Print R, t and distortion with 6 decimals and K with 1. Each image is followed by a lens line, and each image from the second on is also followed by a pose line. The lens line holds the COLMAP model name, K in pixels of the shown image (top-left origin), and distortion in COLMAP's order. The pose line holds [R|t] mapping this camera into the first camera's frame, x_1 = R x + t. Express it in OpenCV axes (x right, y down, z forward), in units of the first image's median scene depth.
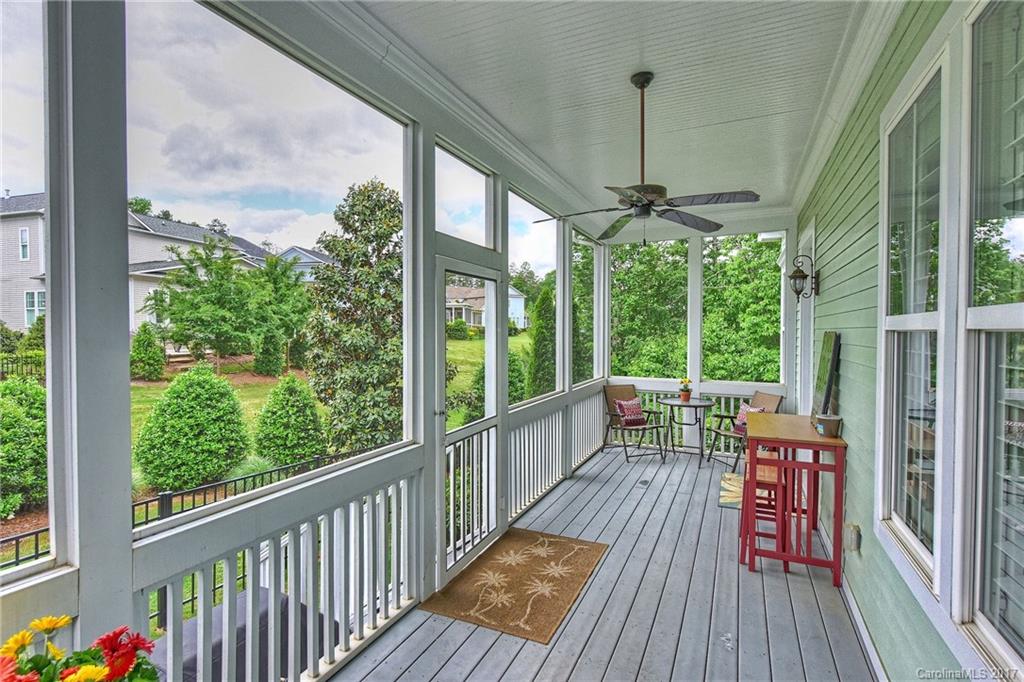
lens RADIAL K [[501.9, 0, 512.0], [0, 501.9, 341.0], [0, 0, 1]] dist [0.000835, 0.000240]
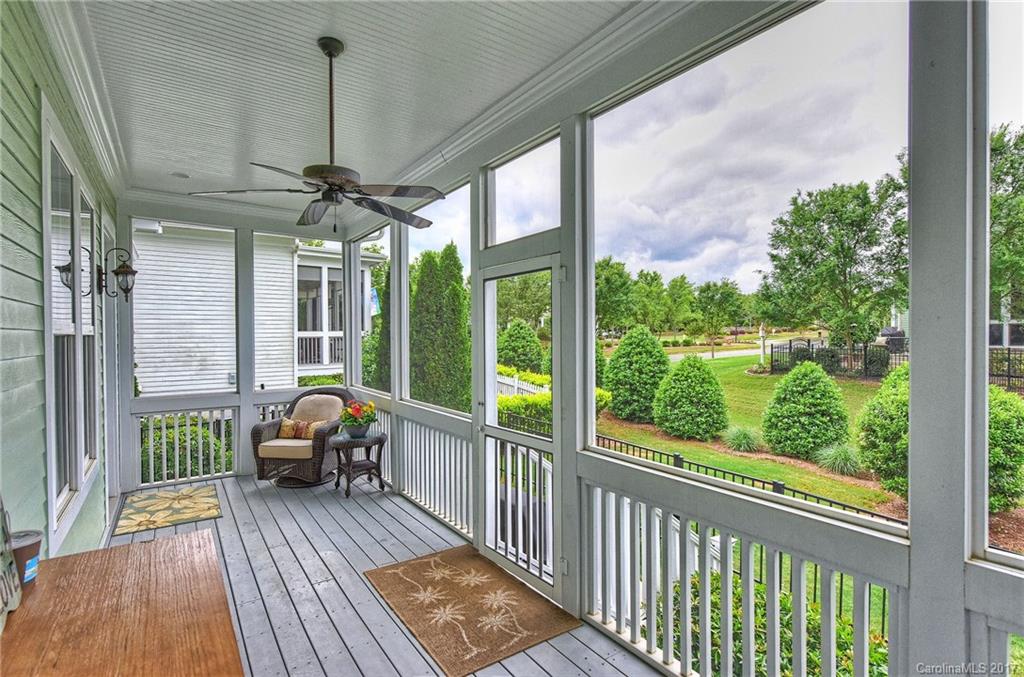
lens RADIAL K [[489.0, 0, 512.0], [0, 489.0, 338.5], [0, 0, 1]] dist [-0.000599, -0.000029]
pose [[-0.512380, 0.010983, -0.858688, 0.759758], [-0.009424, 0.999786, 0.018411, -0.029385], [0.858707, 0.017525, -0.512167, 1.559845]]
